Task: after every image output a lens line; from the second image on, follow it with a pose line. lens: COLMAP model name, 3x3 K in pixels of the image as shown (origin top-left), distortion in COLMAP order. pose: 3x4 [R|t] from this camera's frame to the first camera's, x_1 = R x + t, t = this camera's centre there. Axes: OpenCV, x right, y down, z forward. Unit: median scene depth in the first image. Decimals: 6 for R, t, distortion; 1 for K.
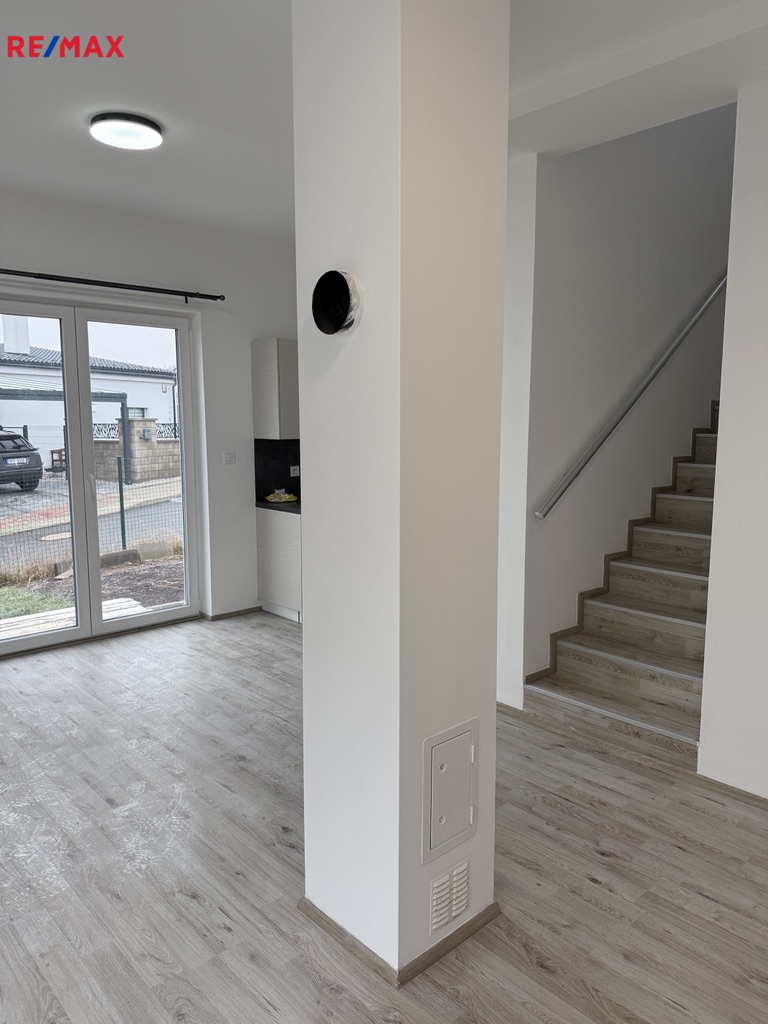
lens RADIAL K [[711.1, 0, 387.4], [0, 711.1, 513.2], [0, 0, 1]] dist [0.019653, -0.011154]
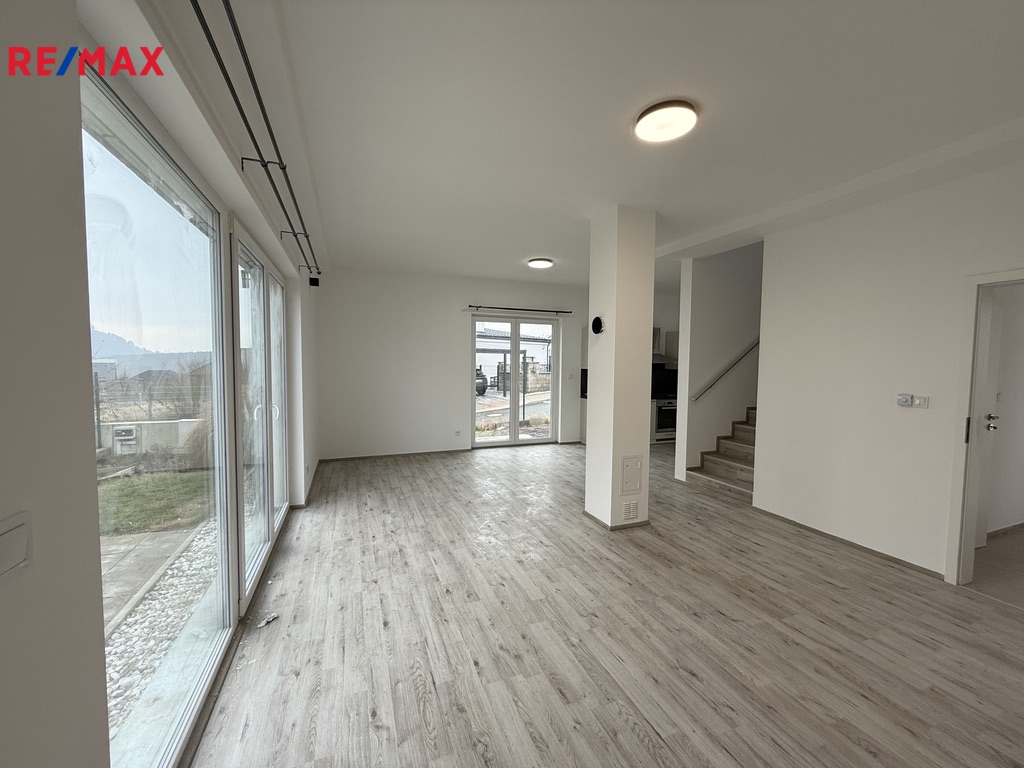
lens RADIAL K [[404.9, 0, 516.3], [0, 404.9, 389.6], [0, 0, 1]] dist [-0.002766, 0.000417]
pose [[0.934851, 0.032015, -0.353594, 0.107273], [-0.055869, 0.996783, -0.057458, 0.065122], [0.350617, 0.073470, 0.933633, -0.399293]]
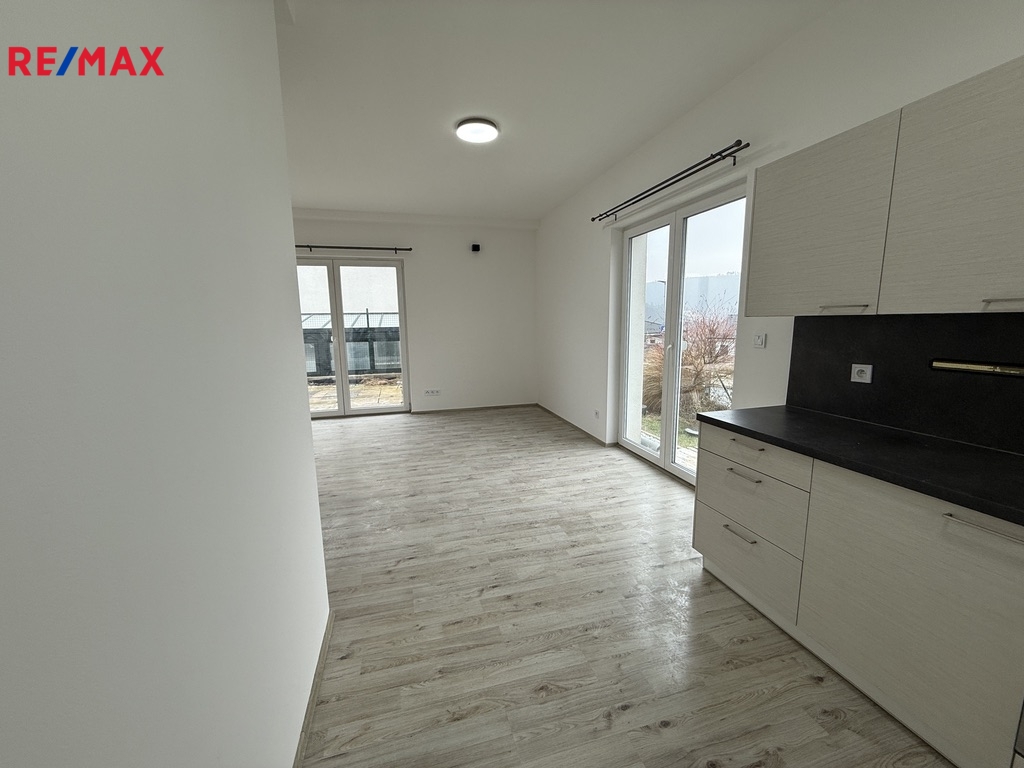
lens RADIAL K [[404.9, 0, 503.7], [0, 404.9, 381.1], [0, 0, 1]] dist [-0.002766, 0.000417]
pose [[-0.468171, 0.135199, -0.873234, 0.377693], [-0.103635, 0.973005, 0.206208, -0.115785], [0.877539, 0.187039, -0.441521, 1.144409]]
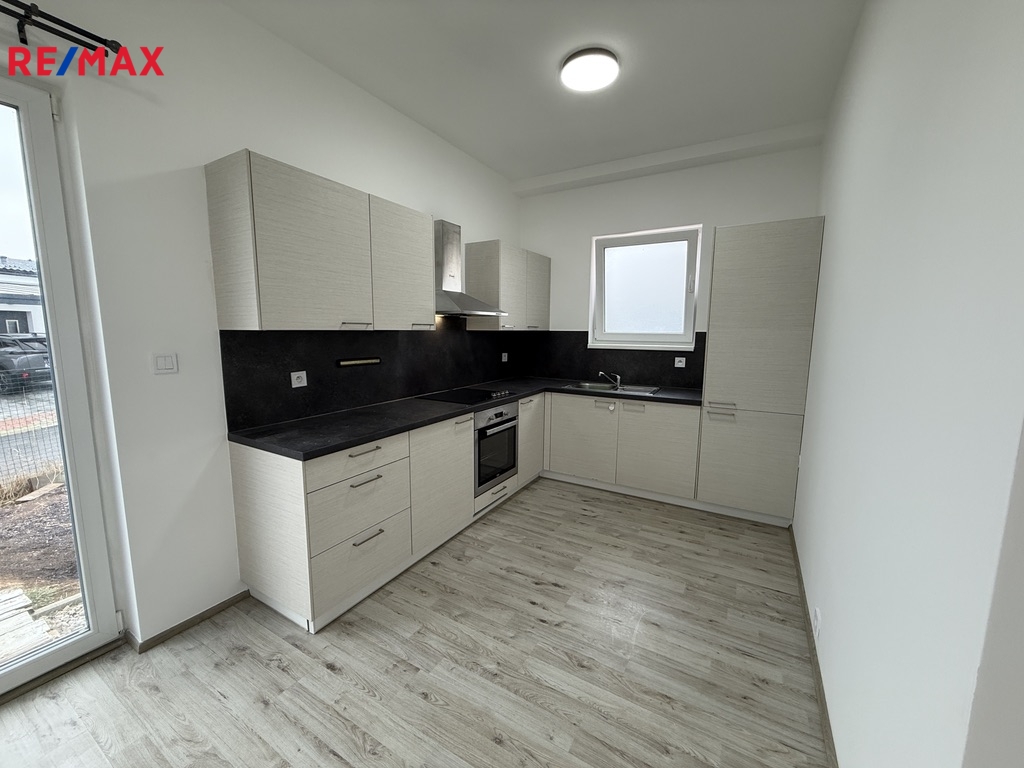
lens RADIAL K [[404.9, 0, 513.7], [0, 404.9, 380.5], [0, 0, 1]] dist [-0.002766, 0.000417]
pose [[0.956946, -0.036049, 0.288019, -0.057956], [0.037080, 0.999311, 0.001878, -0.065036], [-0.287888, 0.008882, 0.957623, 0.730275]]
